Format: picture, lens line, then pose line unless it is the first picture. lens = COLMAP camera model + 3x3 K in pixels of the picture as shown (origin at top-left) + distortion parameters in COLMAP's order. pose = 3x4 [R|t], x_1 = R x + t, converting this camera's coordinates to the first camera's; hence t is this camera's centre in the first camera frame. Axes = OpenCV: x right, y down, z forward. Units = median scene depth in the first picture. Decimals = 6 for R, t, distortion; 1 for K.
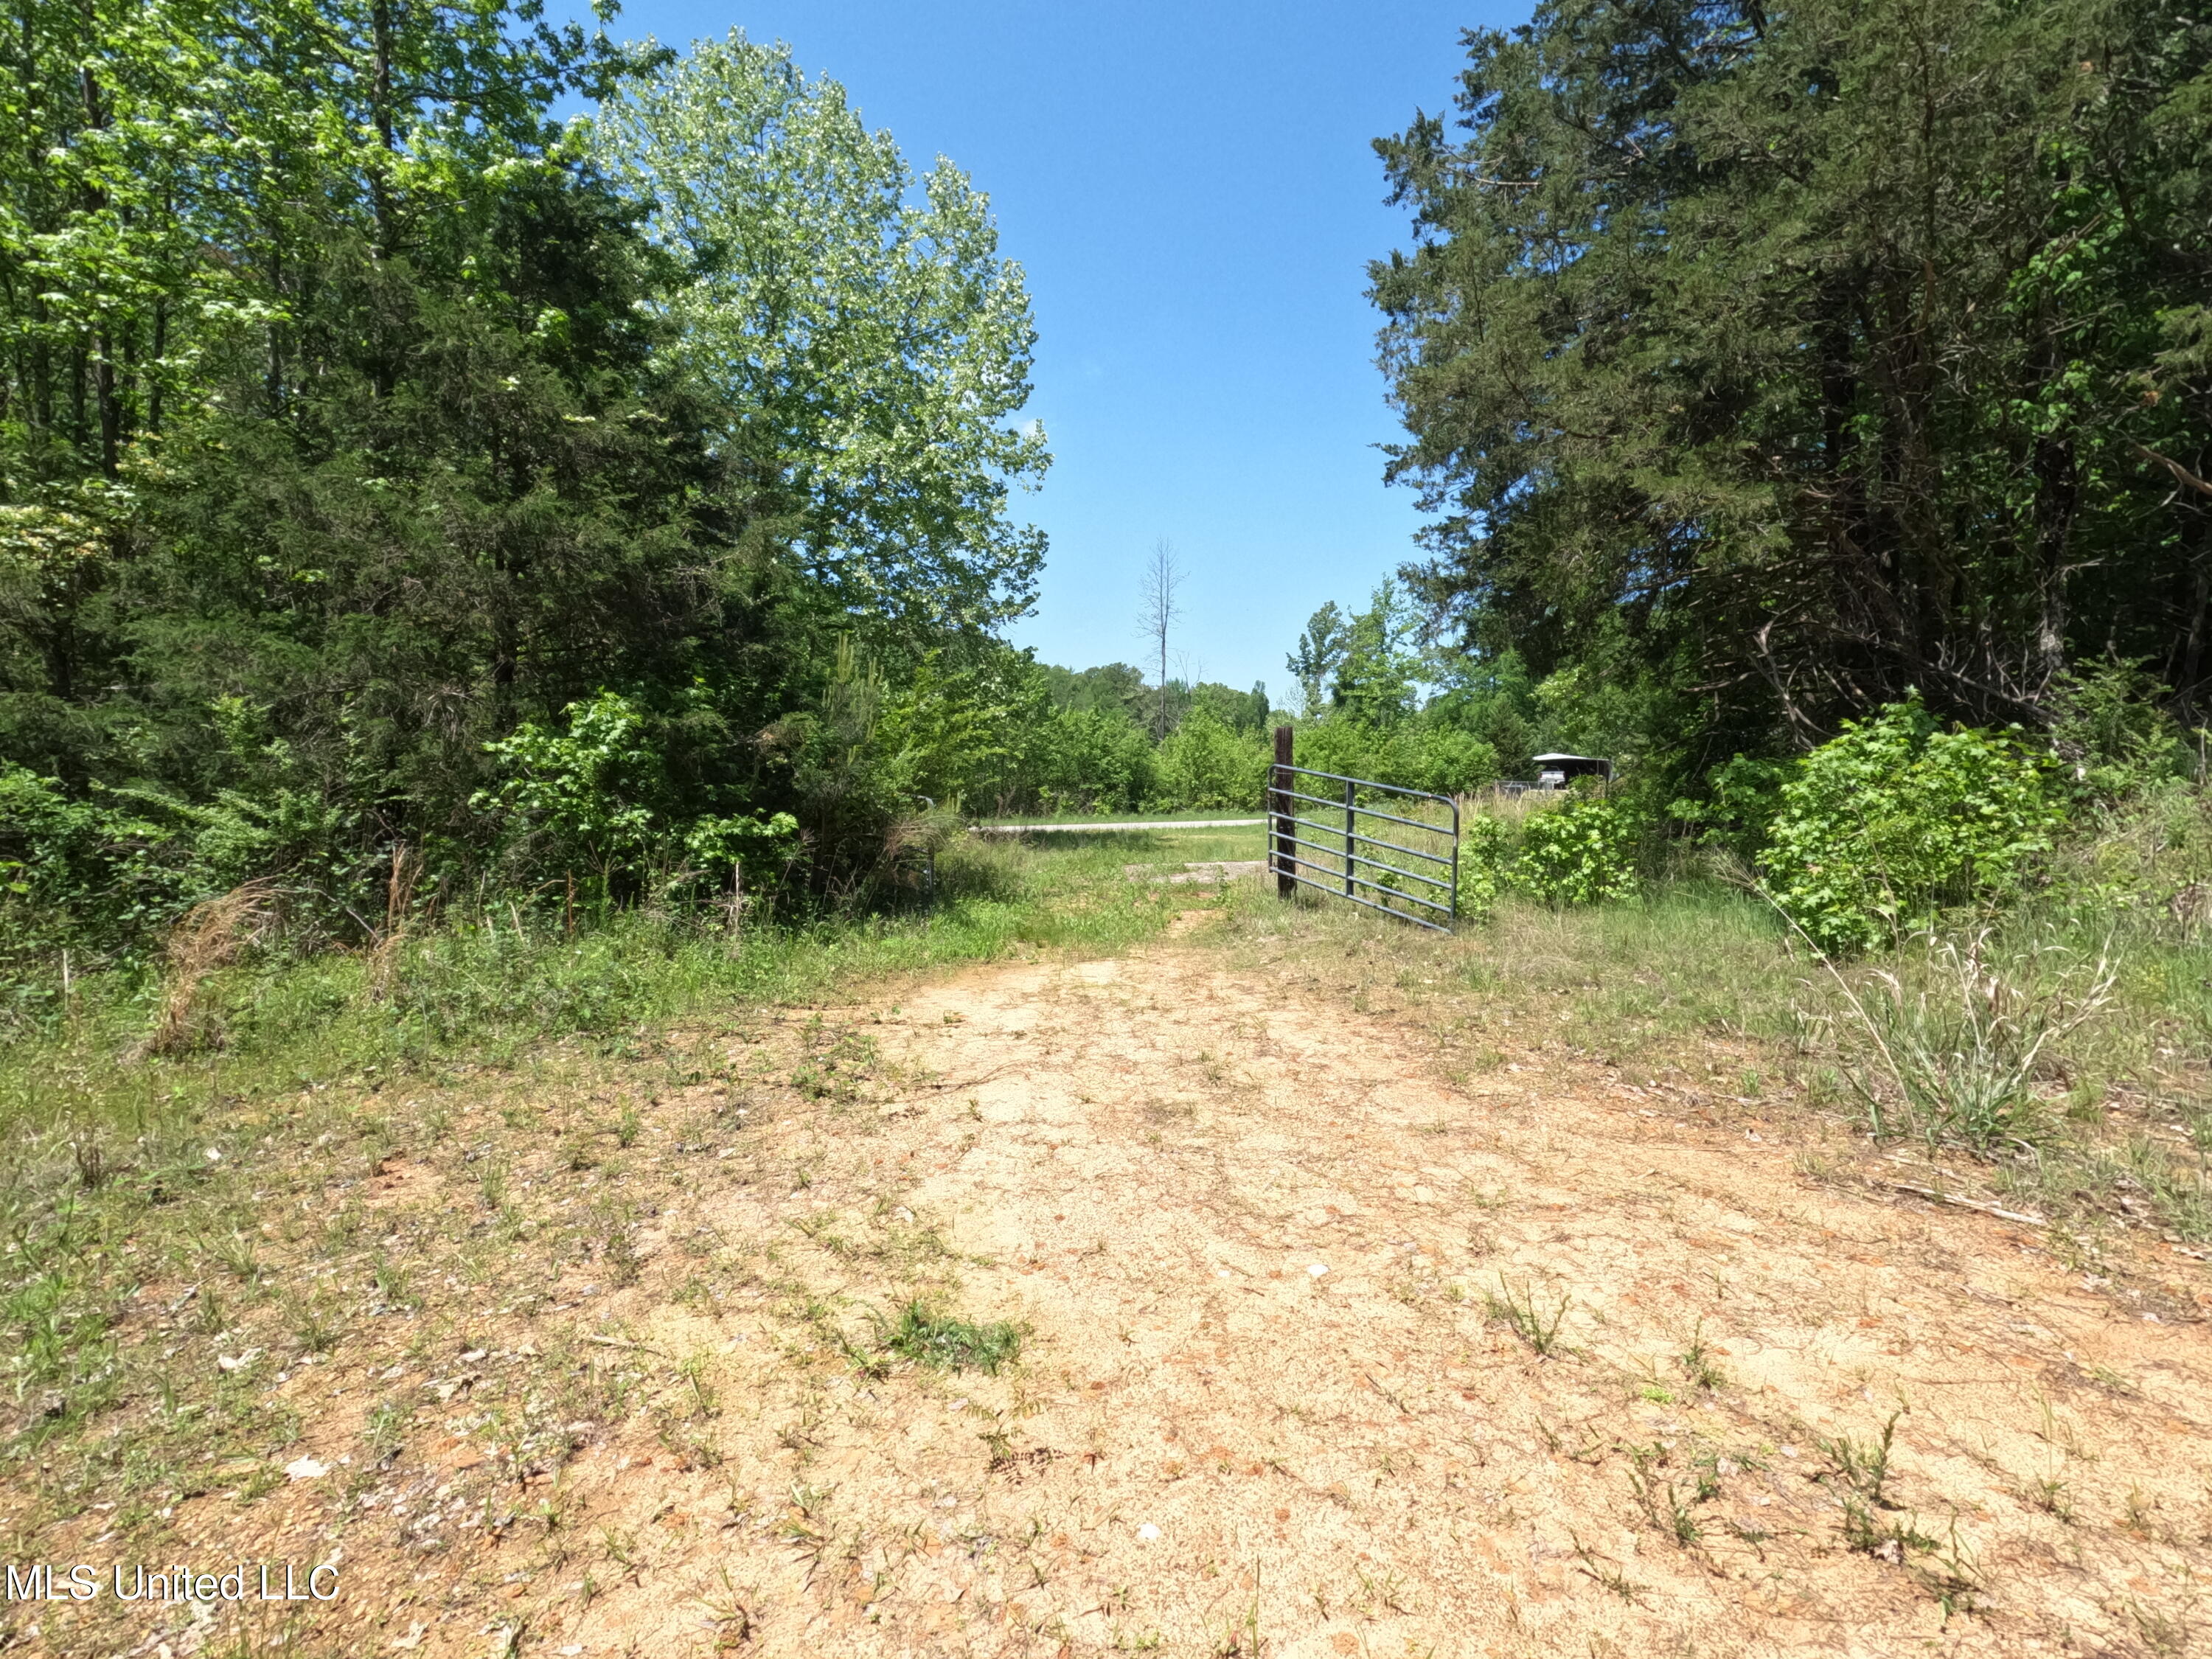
lens RADIAL K [[1122.8, 0, 1106.0], [0, 1122.8, 829.5], [0, 0, 1]] dist [0.000650, 0.000297]
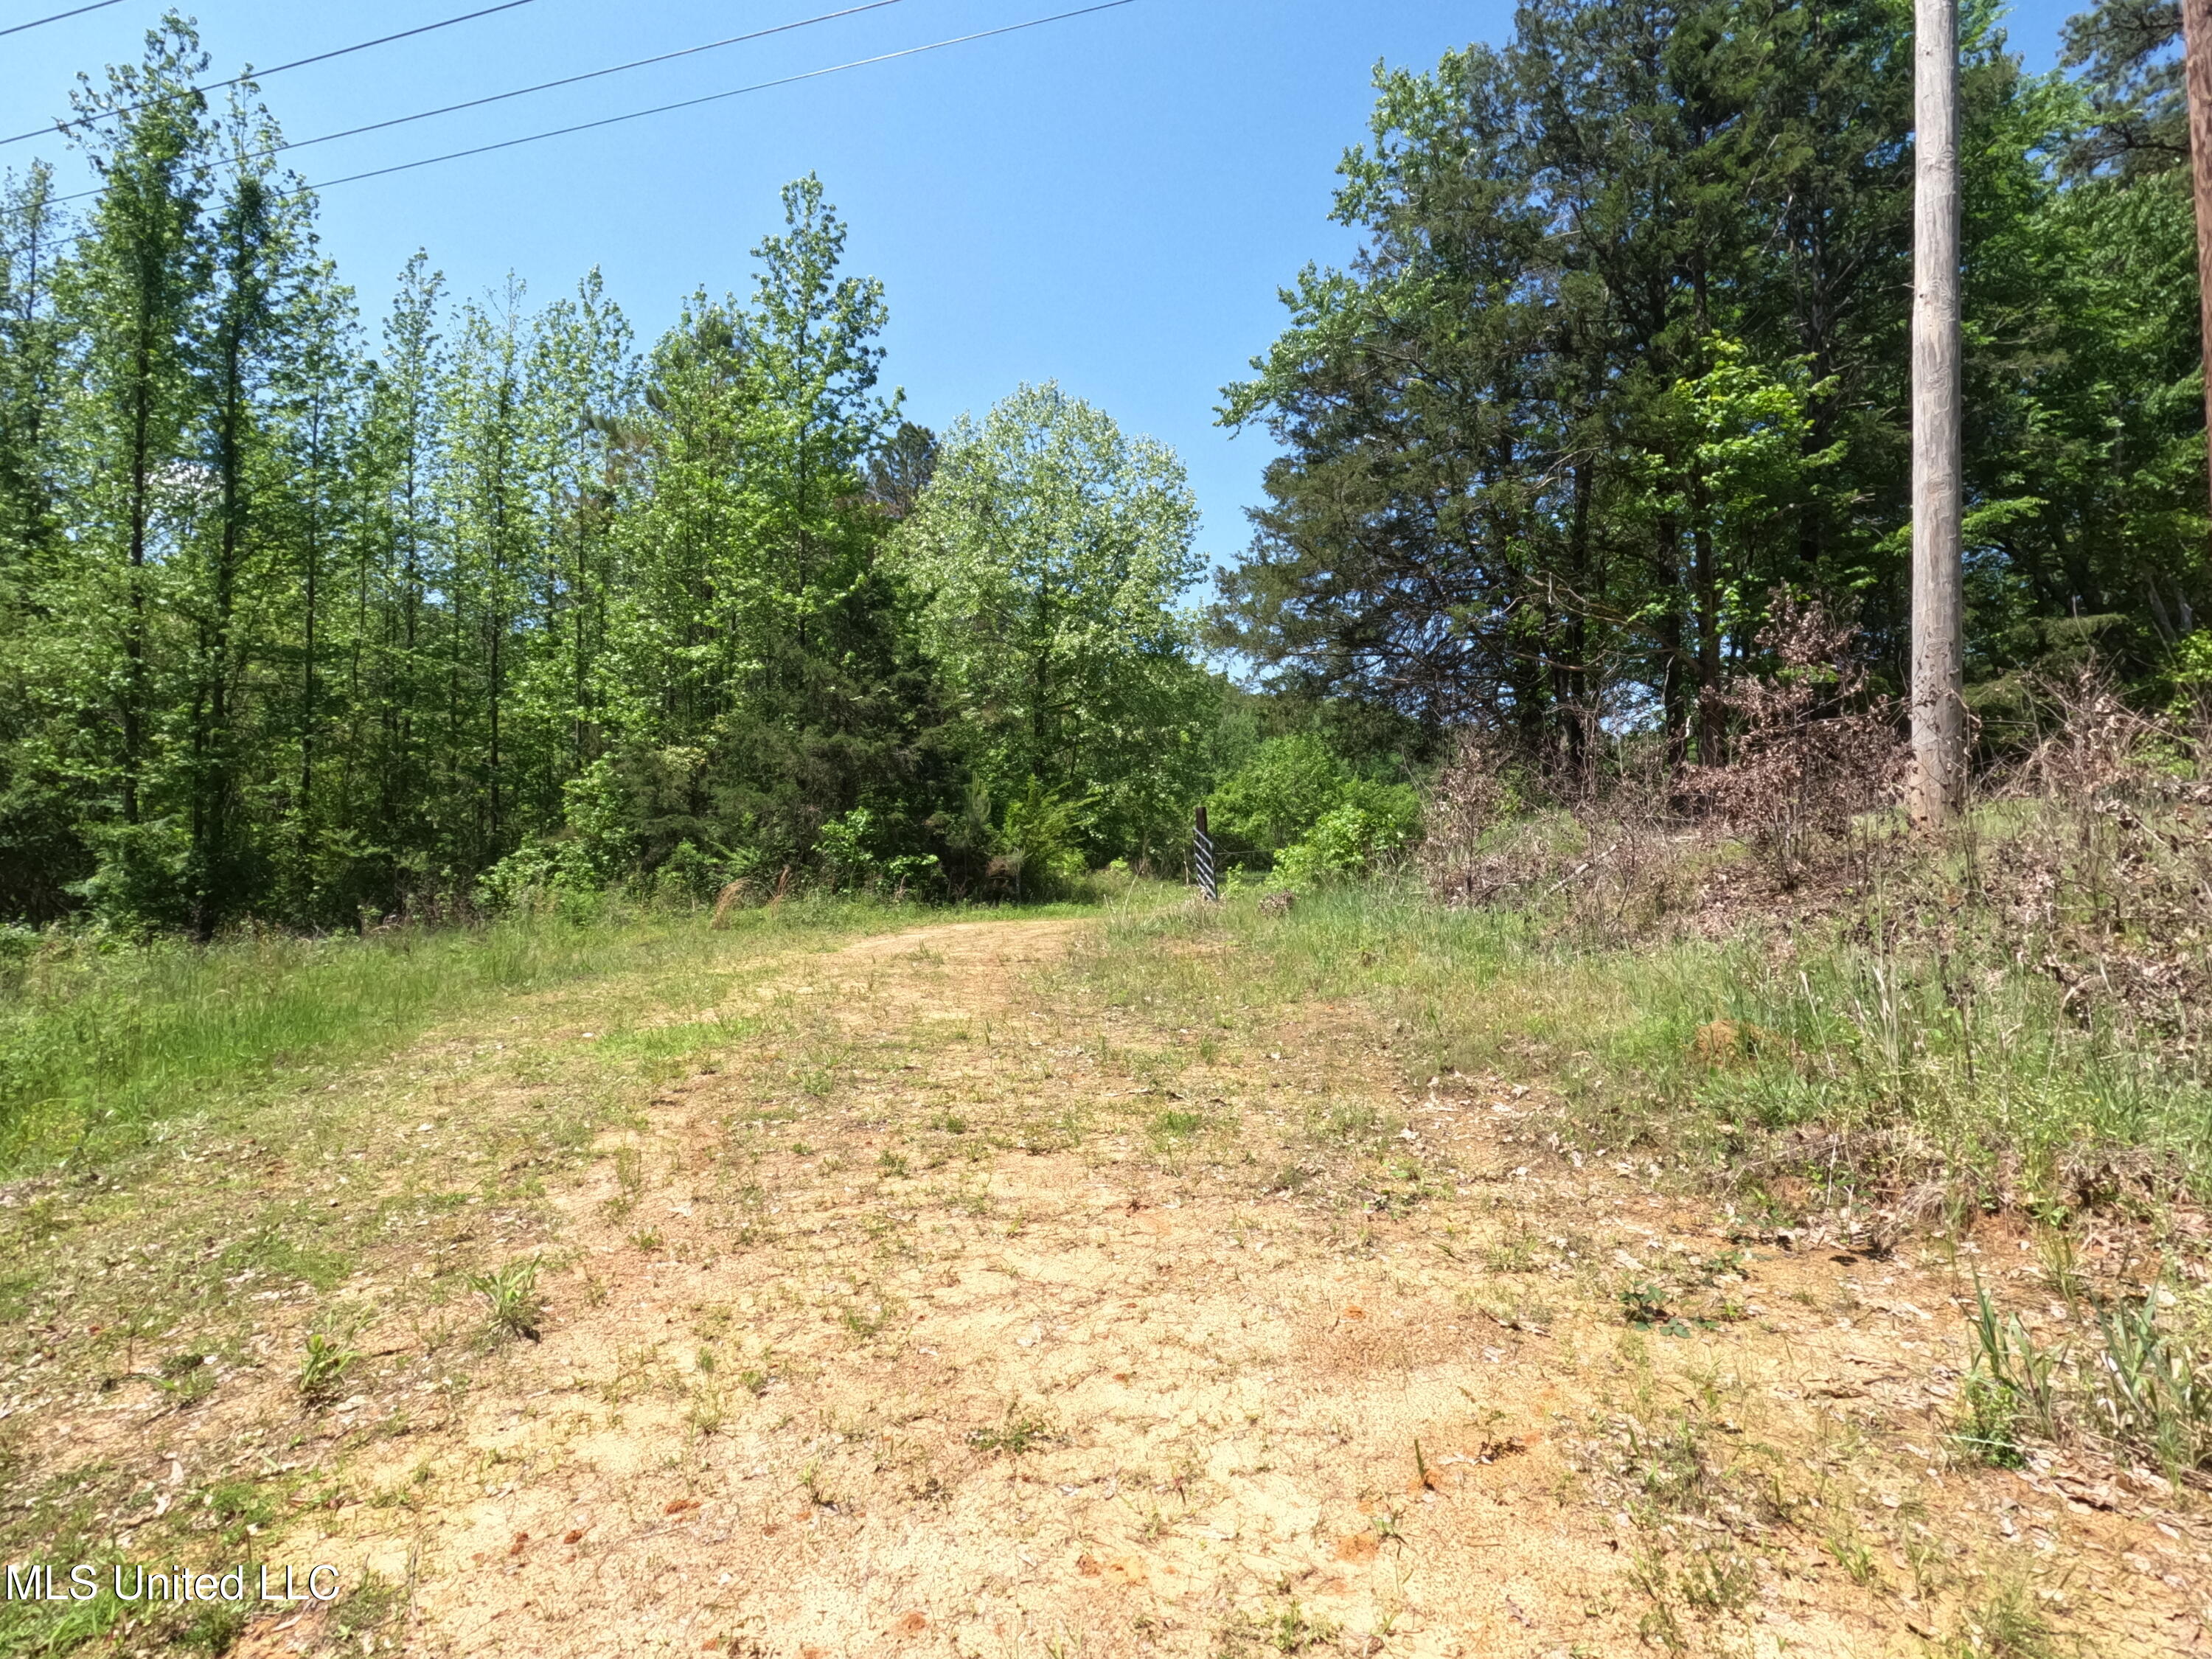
lens RADIAL K [[959.8, 0, 1106.0], [0, 959.8, 829.5], [0, 0, 1]] dist [-0.002186, 0.004109]
pose [[0.937810, -0.010392, -0.346992, 0.864524], [-0.000682, 0.999495, -0.031777, -0.002844], [0.347147, 0.030038, 0.937329, -0.885261]]
